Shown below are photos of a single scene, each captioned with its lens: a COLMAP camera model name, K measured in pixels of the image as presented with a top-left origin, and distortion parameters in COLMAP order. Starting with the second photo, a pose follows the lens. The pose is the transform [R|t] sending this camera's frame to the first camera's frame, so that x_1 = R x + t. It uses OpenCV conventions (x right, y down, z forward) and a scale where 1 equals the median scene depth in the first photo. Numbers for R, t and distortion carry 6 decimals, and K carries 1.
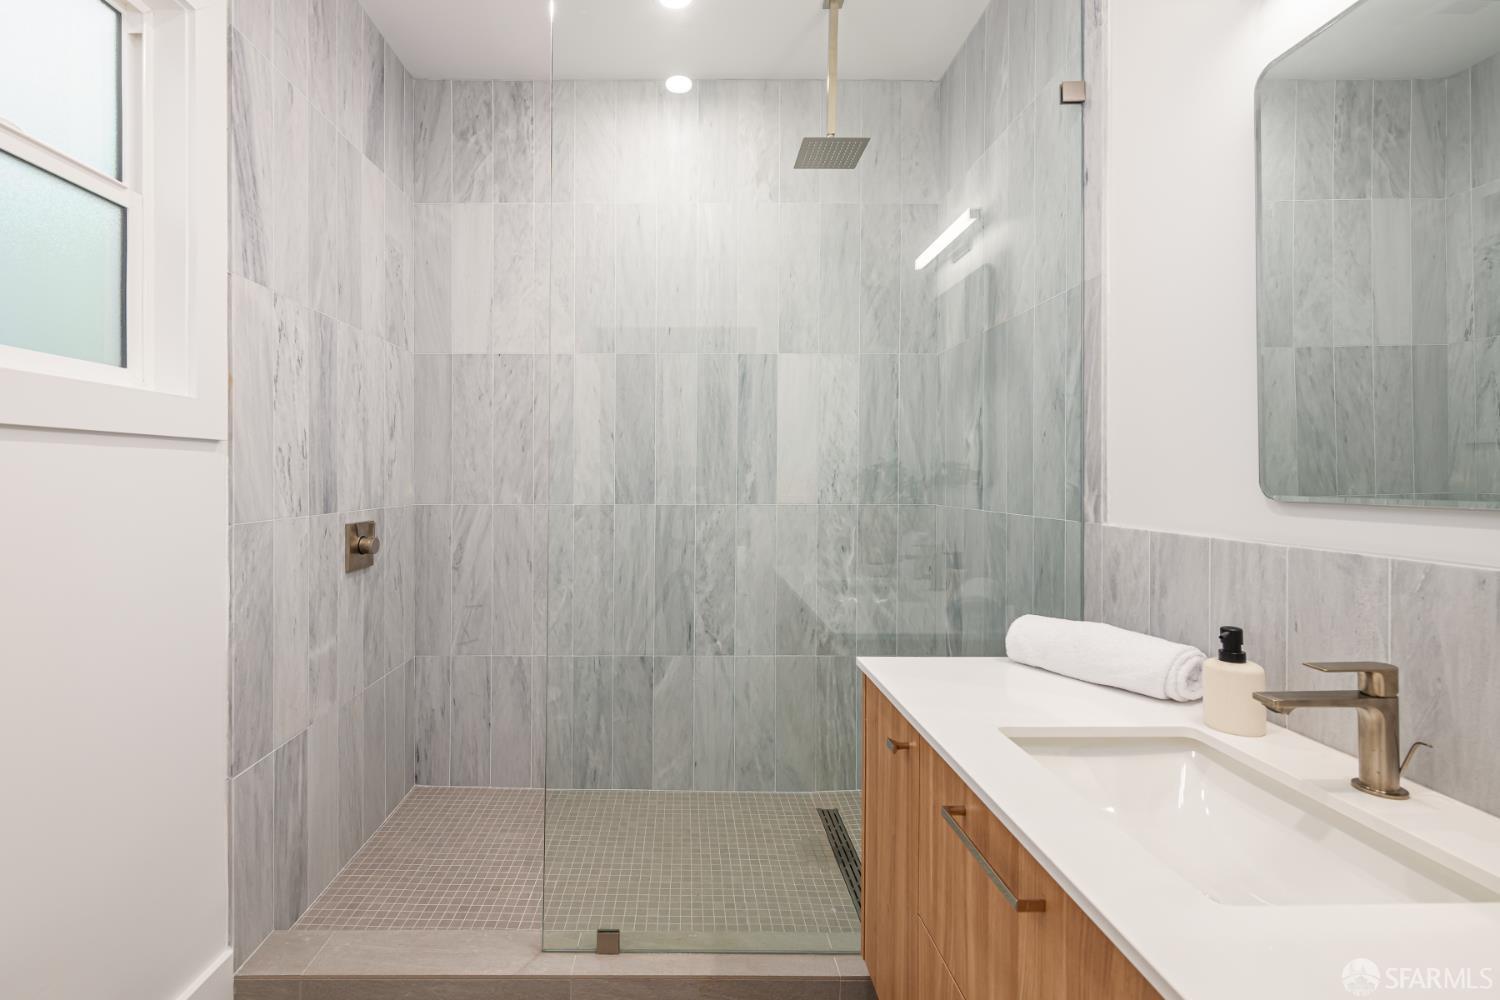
lens RADIAL K [[628.1, 0, 680.8], [0, 628.1, 458.7], [0, 0, 1]] dist [0.017949, -0.000506]
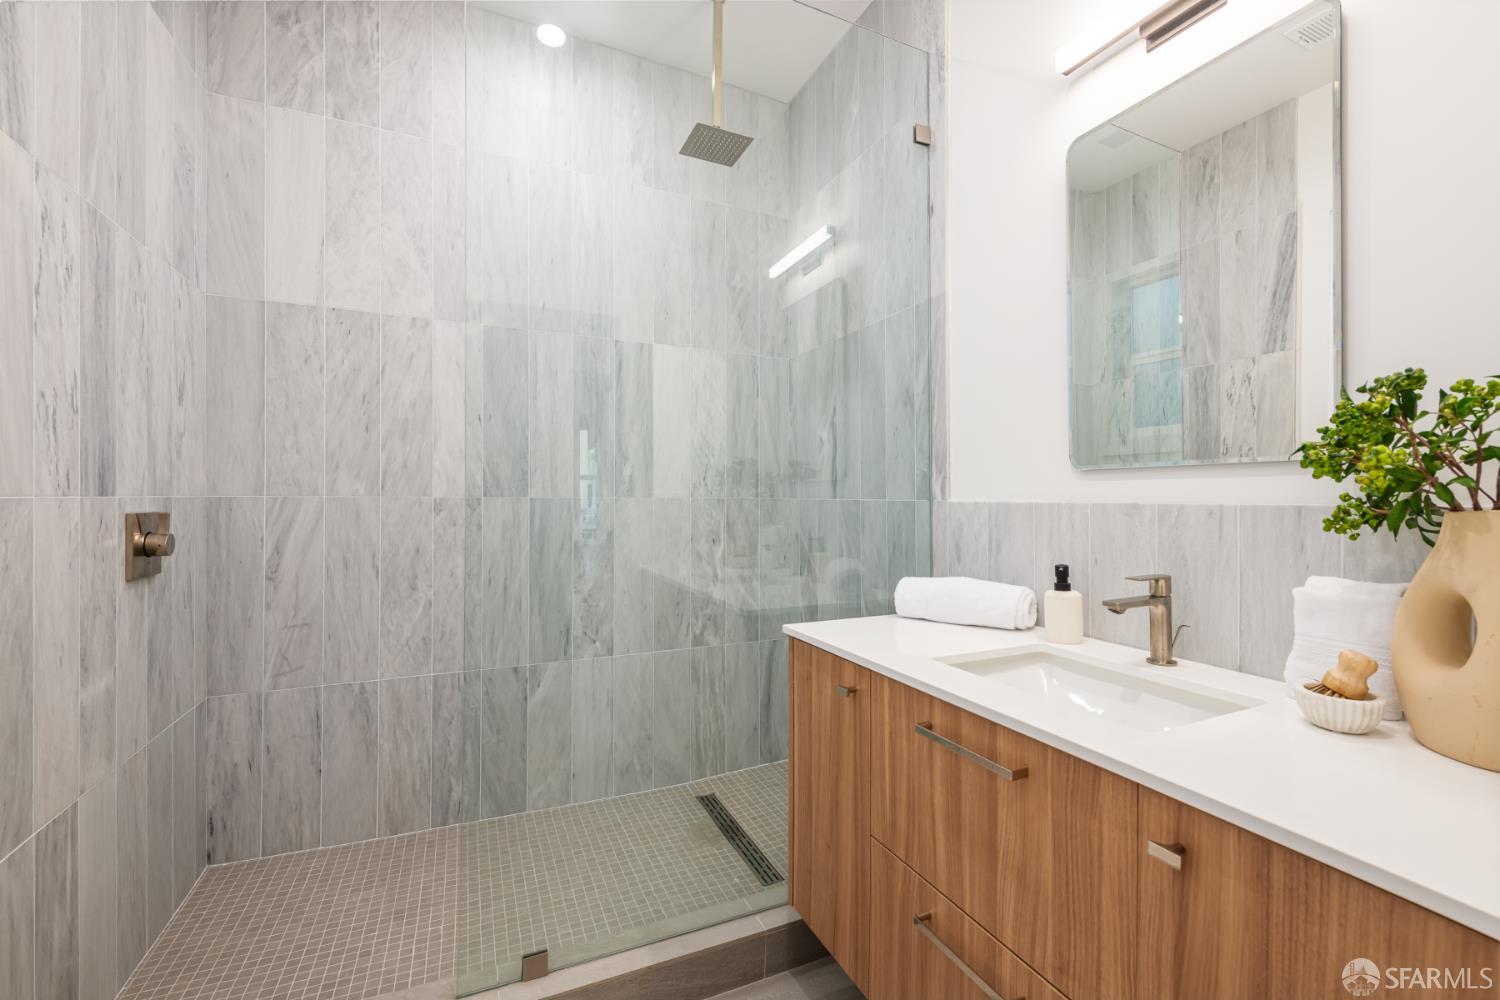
lens RADIAL K [[645.7, 0, 738.0], [0, 645.7, 487.1], [0, 0, 1]] dist [0.013692, -0.006197]
pose [[0.913741, -0.003642, 0.406280, -0.157690], [-0.001208, 0.999931, 0.011680, 0.051600], [-0.406294, -0.011164, 0.913674, 0.035379]]
